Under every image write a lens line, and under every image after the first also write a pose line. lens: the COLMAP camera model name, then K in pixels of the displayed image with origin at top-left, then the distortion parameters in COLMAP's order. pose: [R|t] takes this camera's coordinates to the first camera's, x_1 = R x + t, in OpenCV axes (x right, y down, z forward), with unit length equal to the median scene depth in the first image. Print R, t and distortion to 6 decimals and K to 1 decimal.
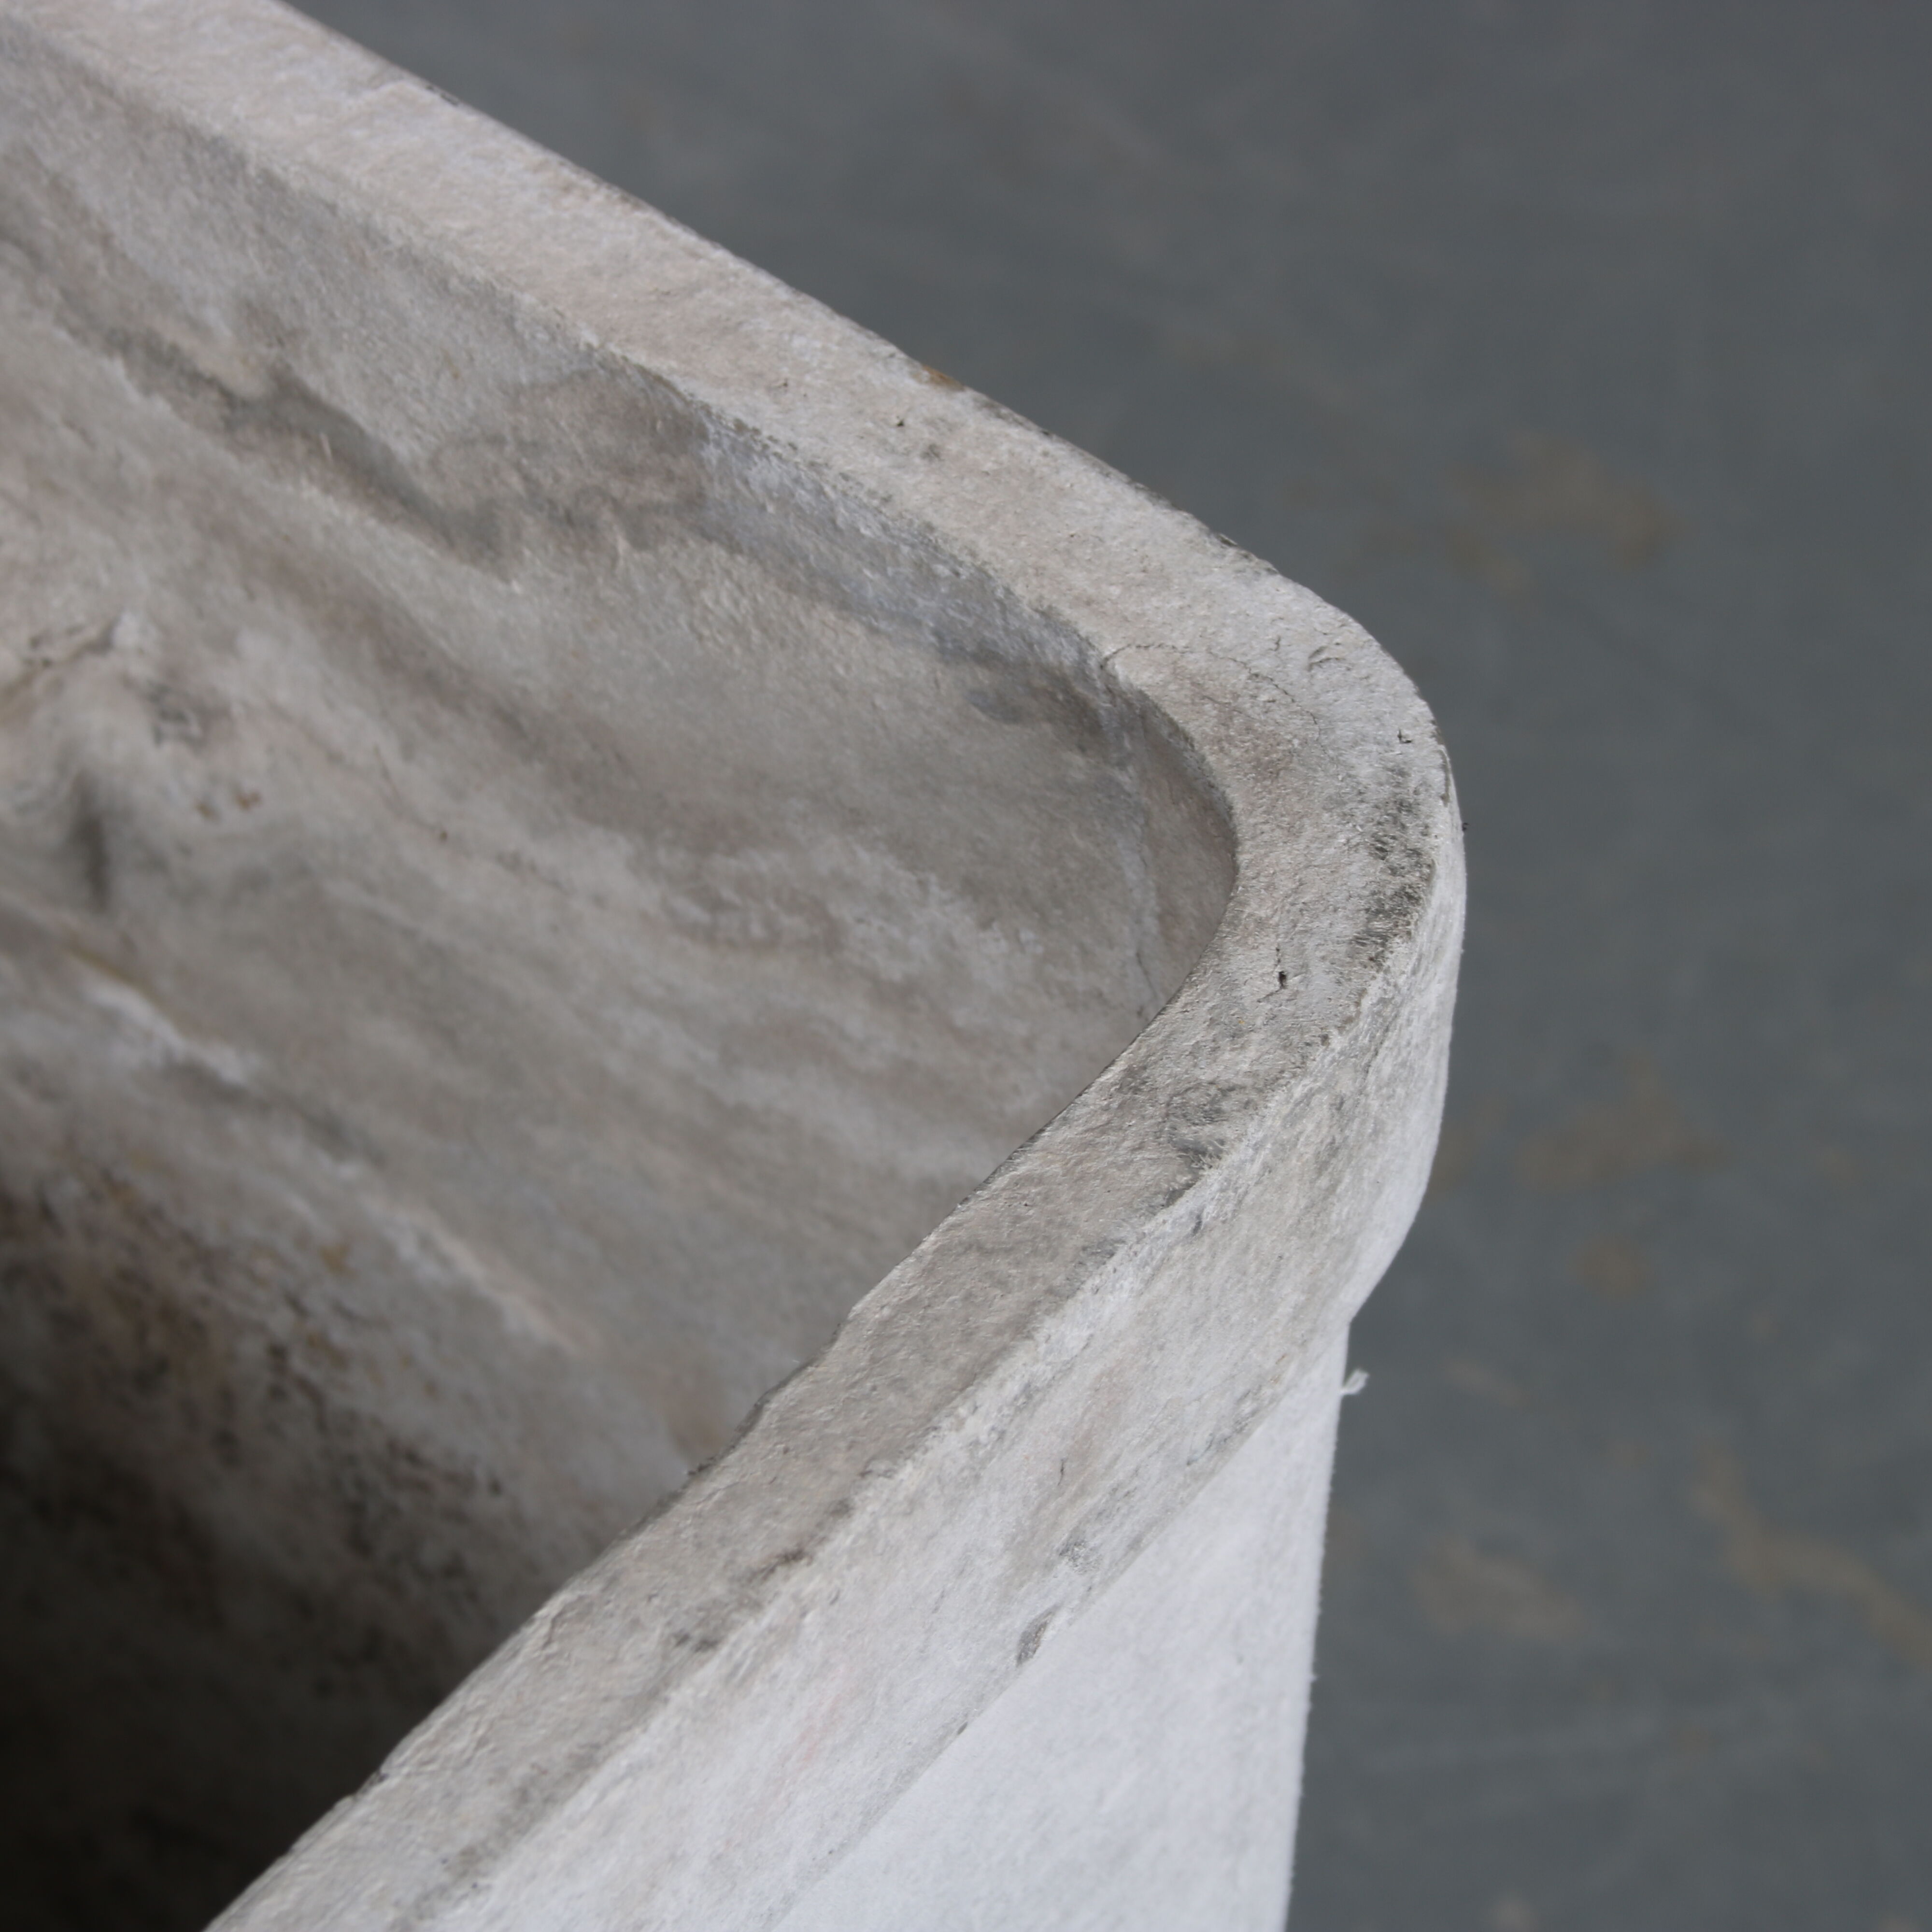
lens RADIAL K [[6722.1, 0, 973.6], [0, 6722.1, 964.3], [0, 0, 1]] dist [0.085903, 0.000000]
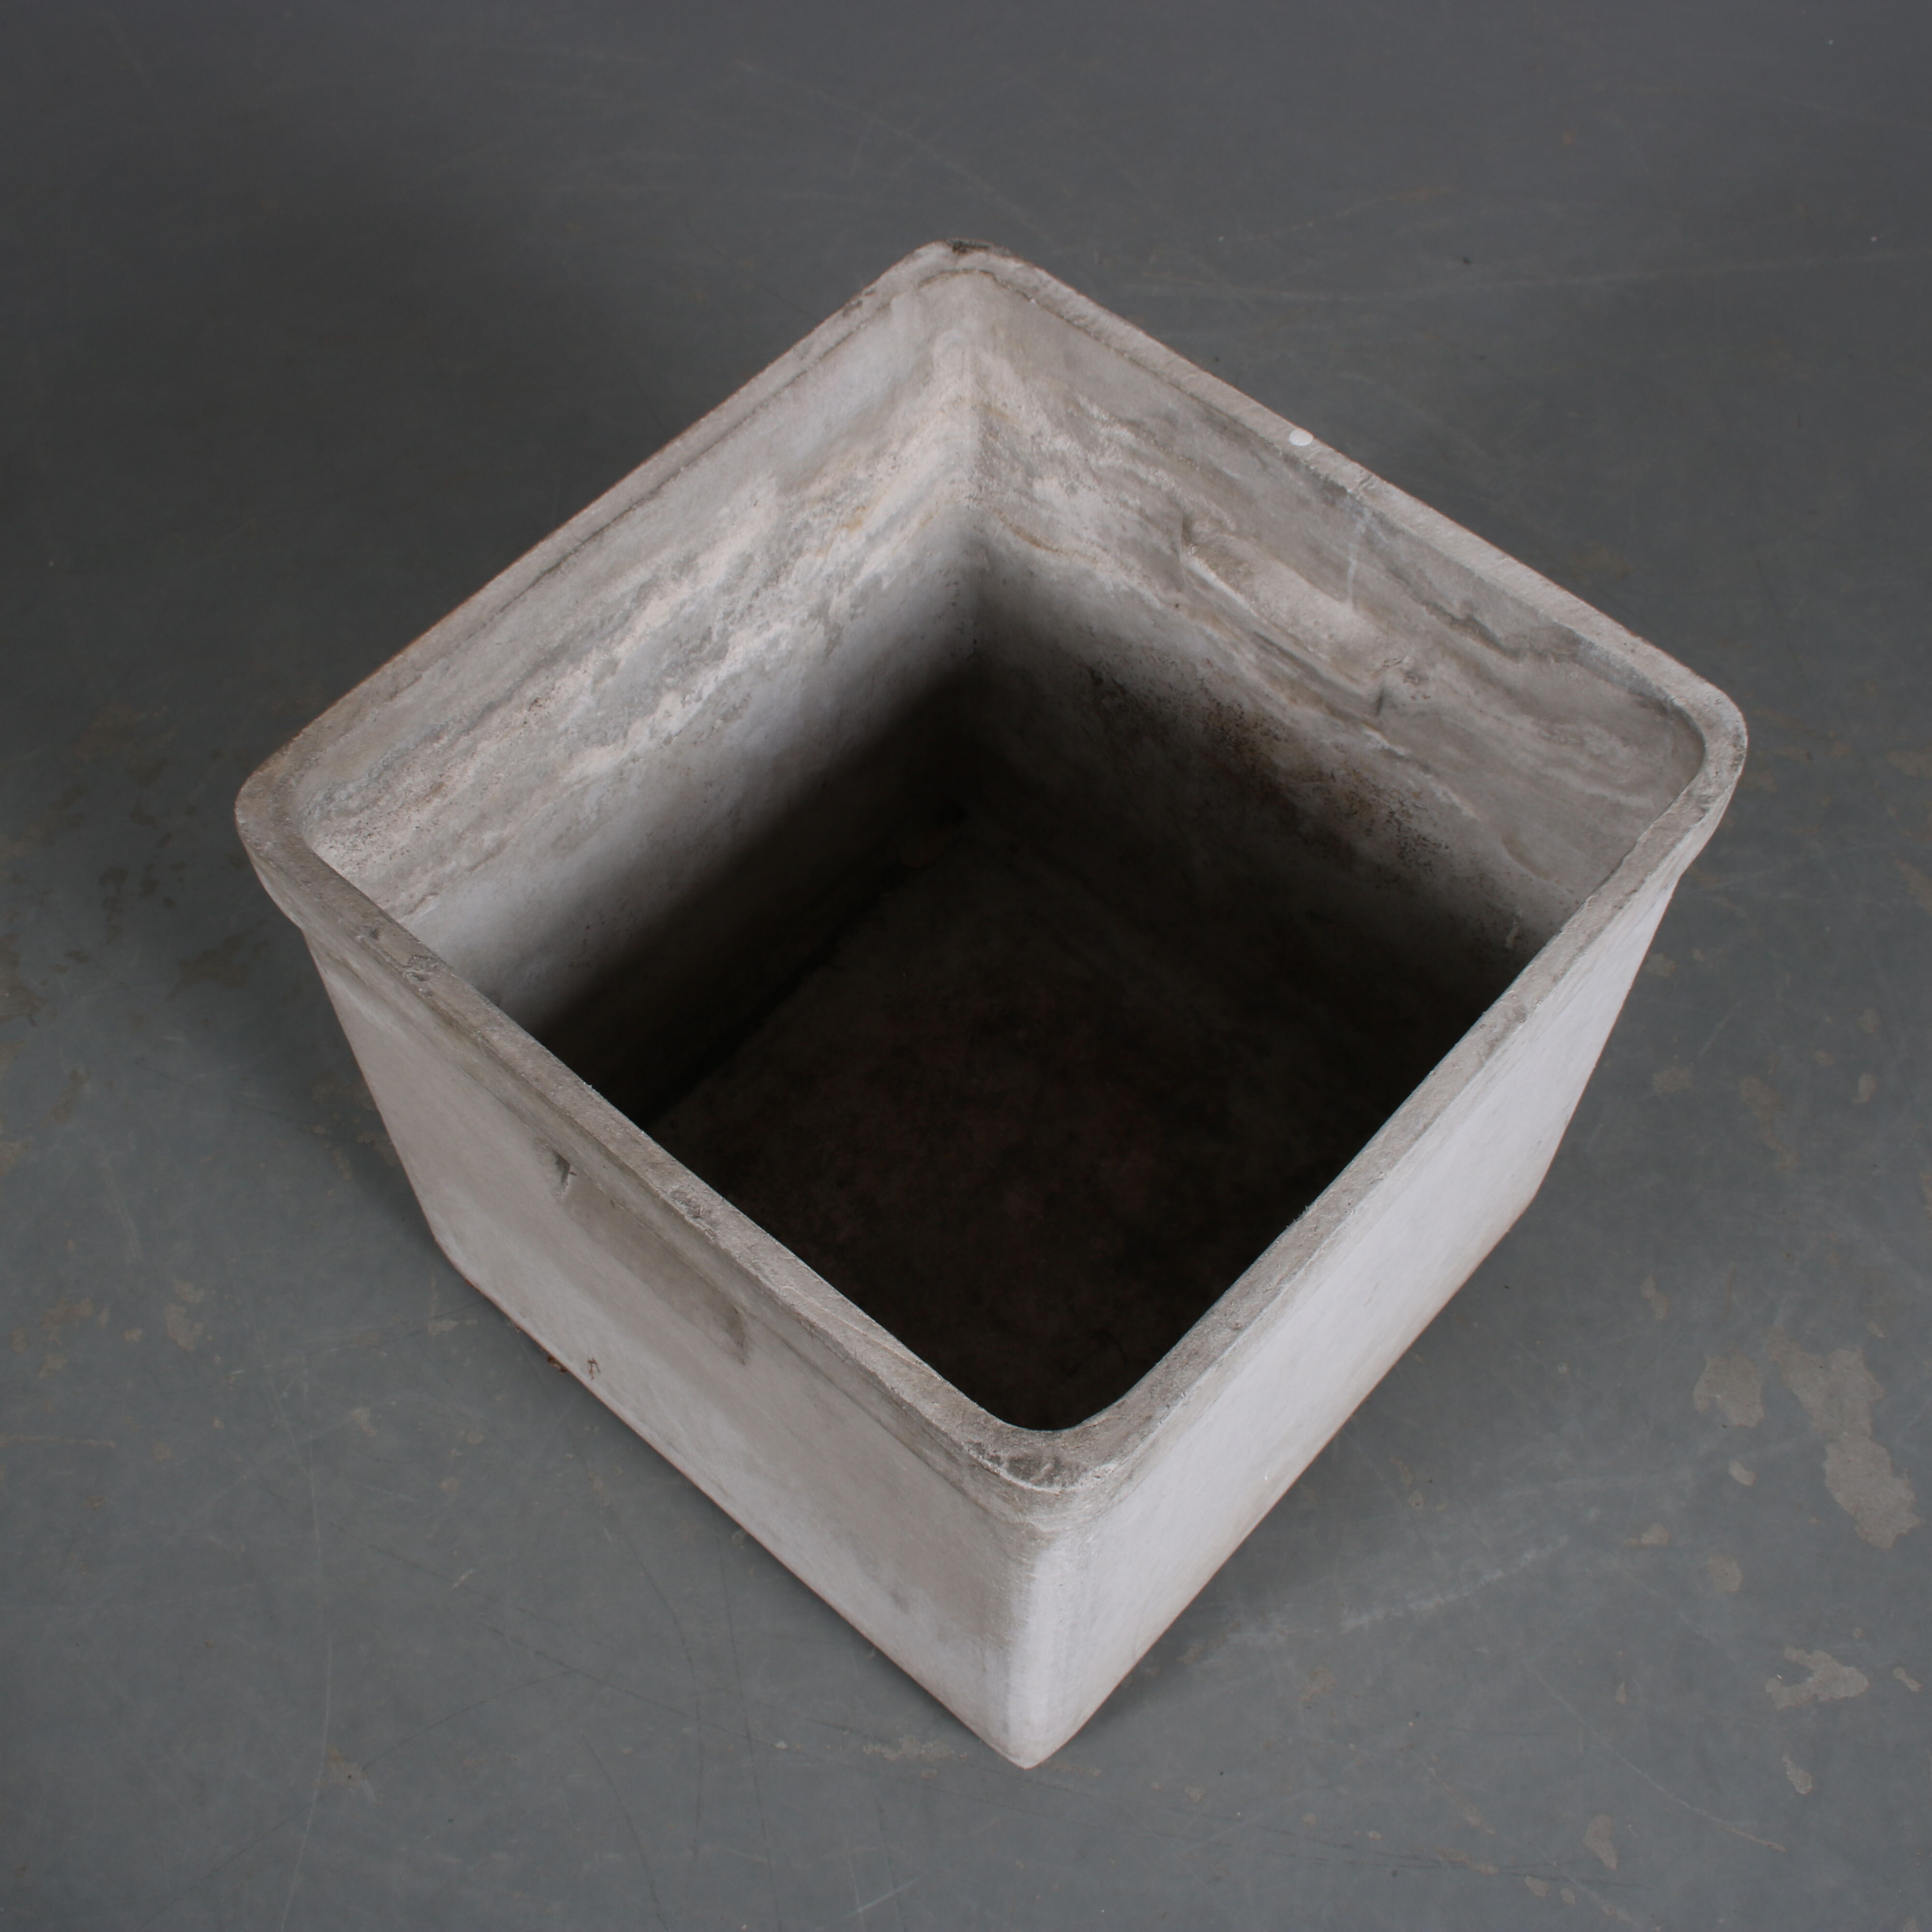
lens RADIAL K [[2443.1, 0, 966.7], [0, 2443.1, 963.3], [0, 0, 1]] dist [-0.139283, 0.000000]
pose [[0.998044, 0.038058, -0.049594, -0.362790], [-0.029221, 0.985338, 0.168094, -0.124875], [0.055265, -0.166316, 0.984523, -0.695280]]
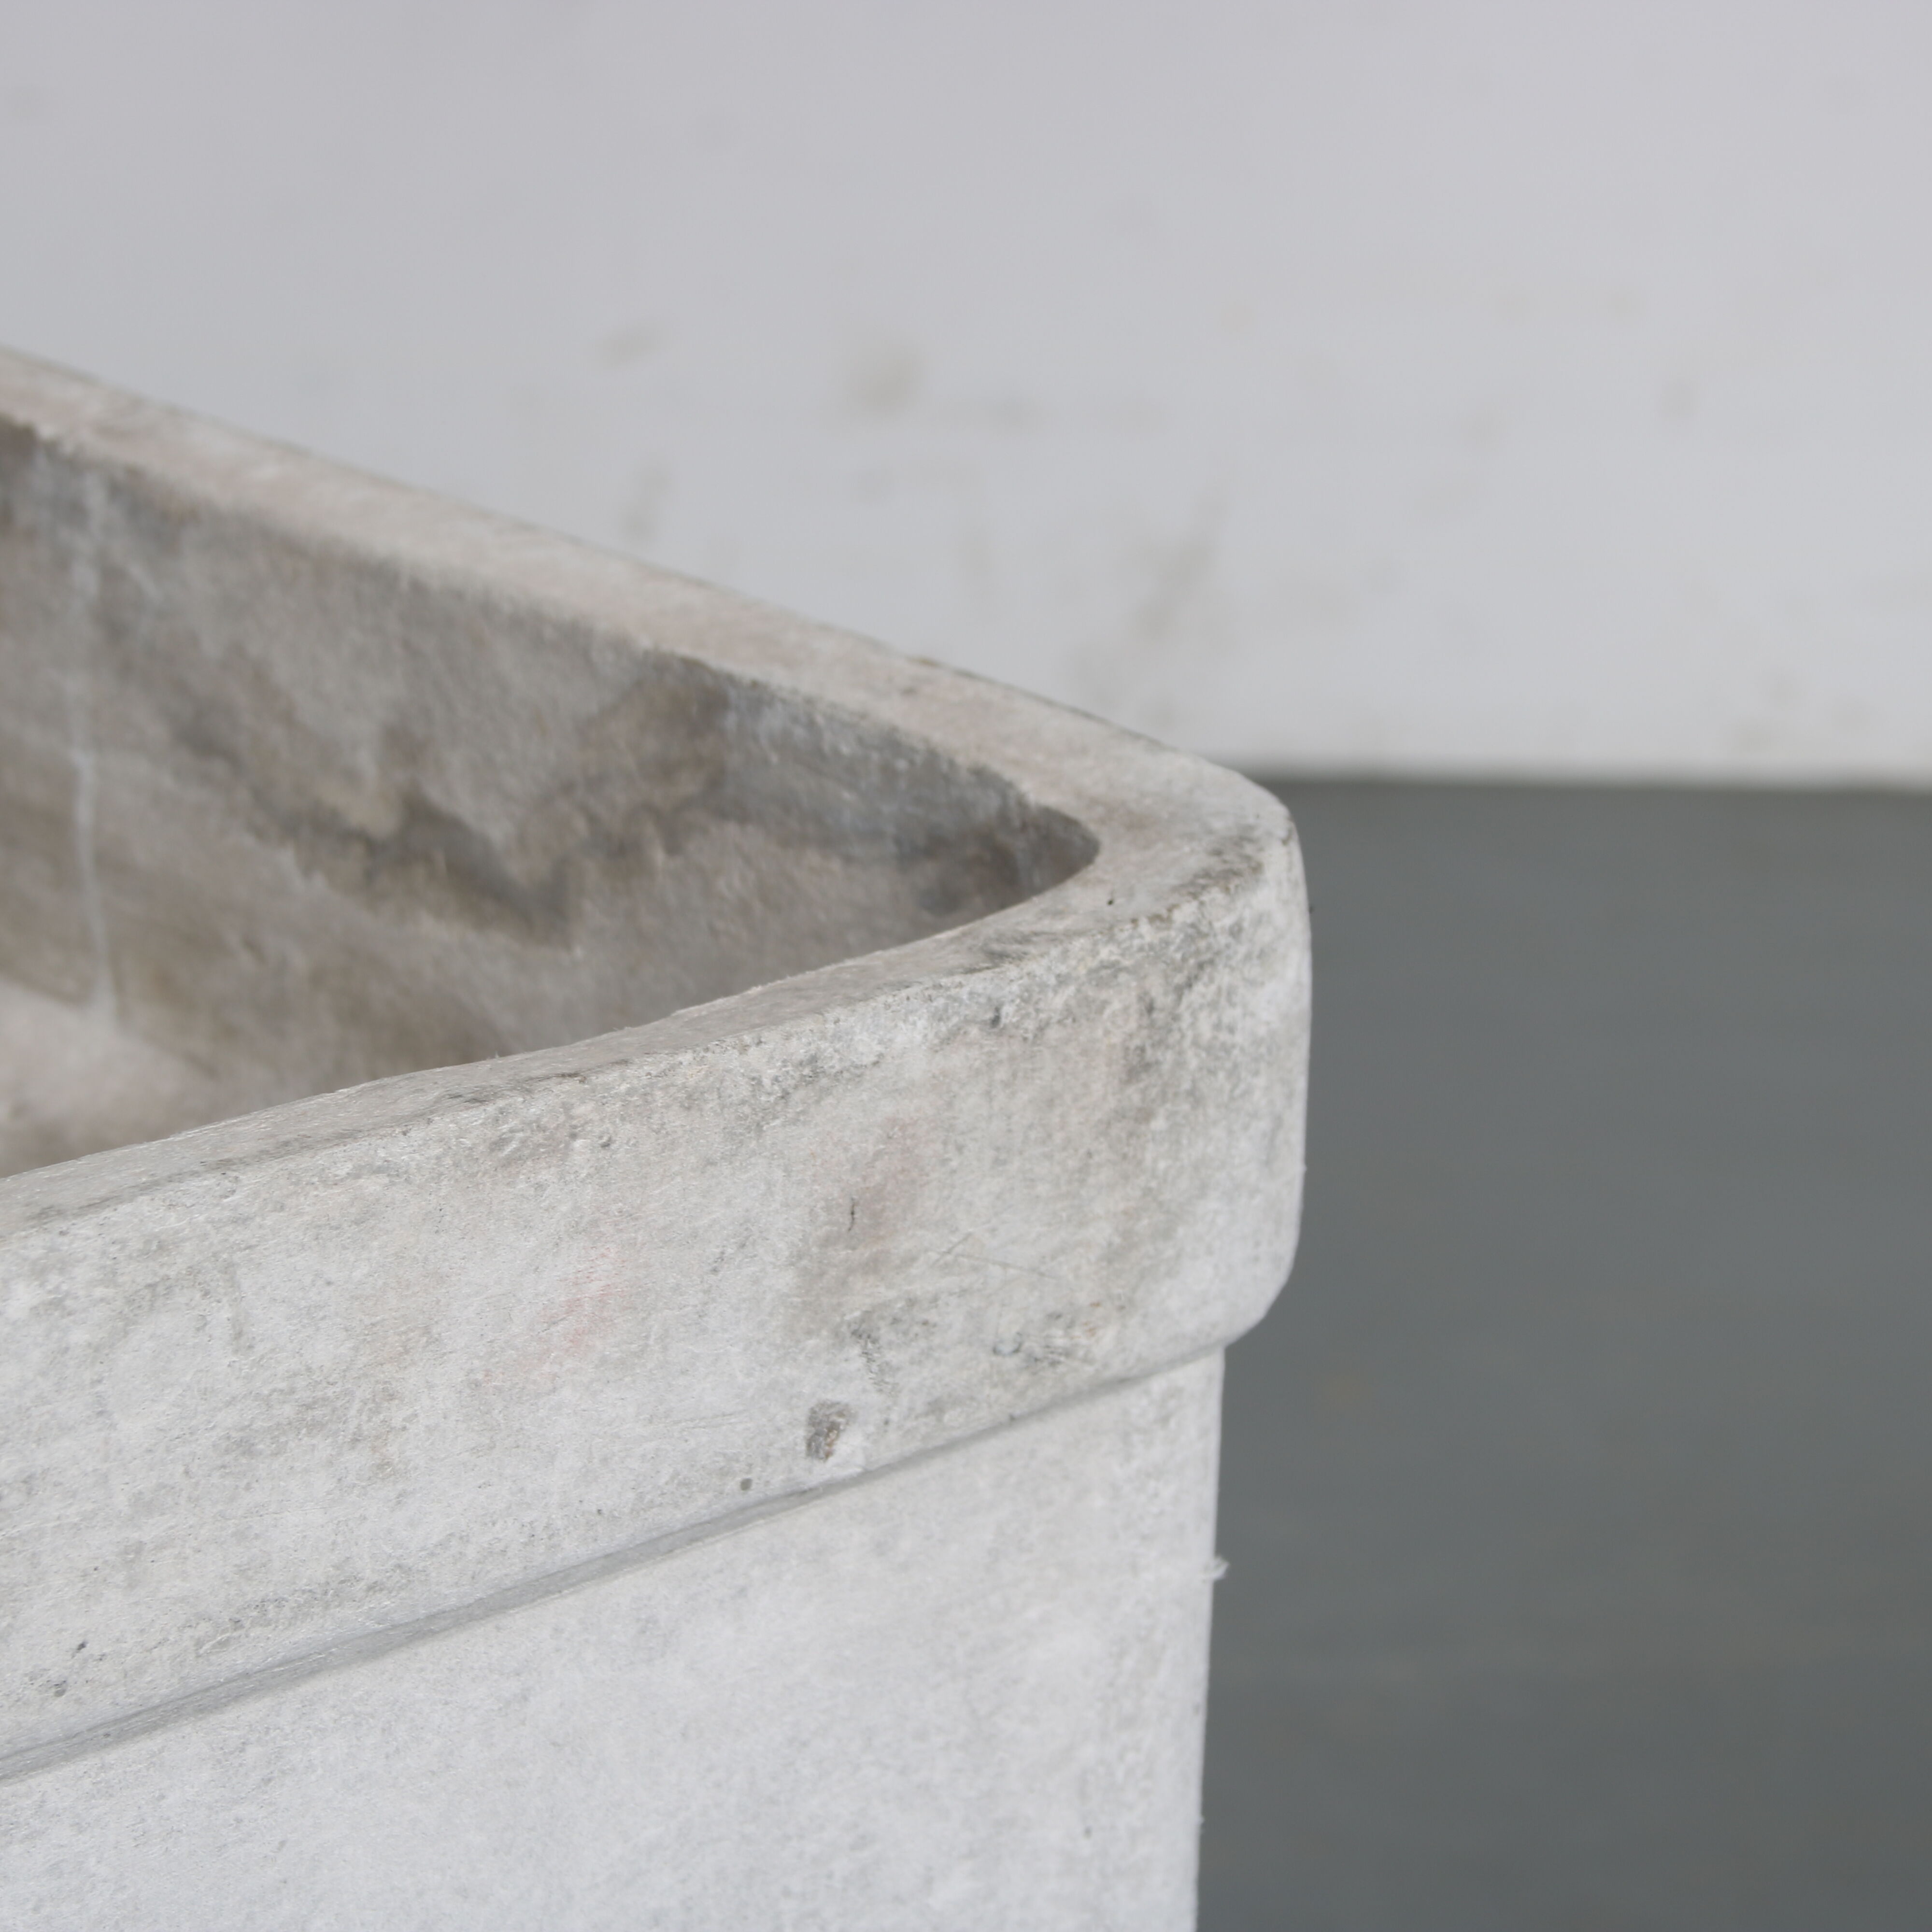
lens RADIAL K [[6722.1, 0, 957.6], [0, 6722.1, 967.8], [0, 0, 1]] dist [0.085903, 0.000000]
pose [[0.987931, 0.059872, -0.142858, 0.164077], [-0.122784, 0.864951, -0.486605, 0.508454], [0.094432, 0.498272, 0.861863, 0.016344]]
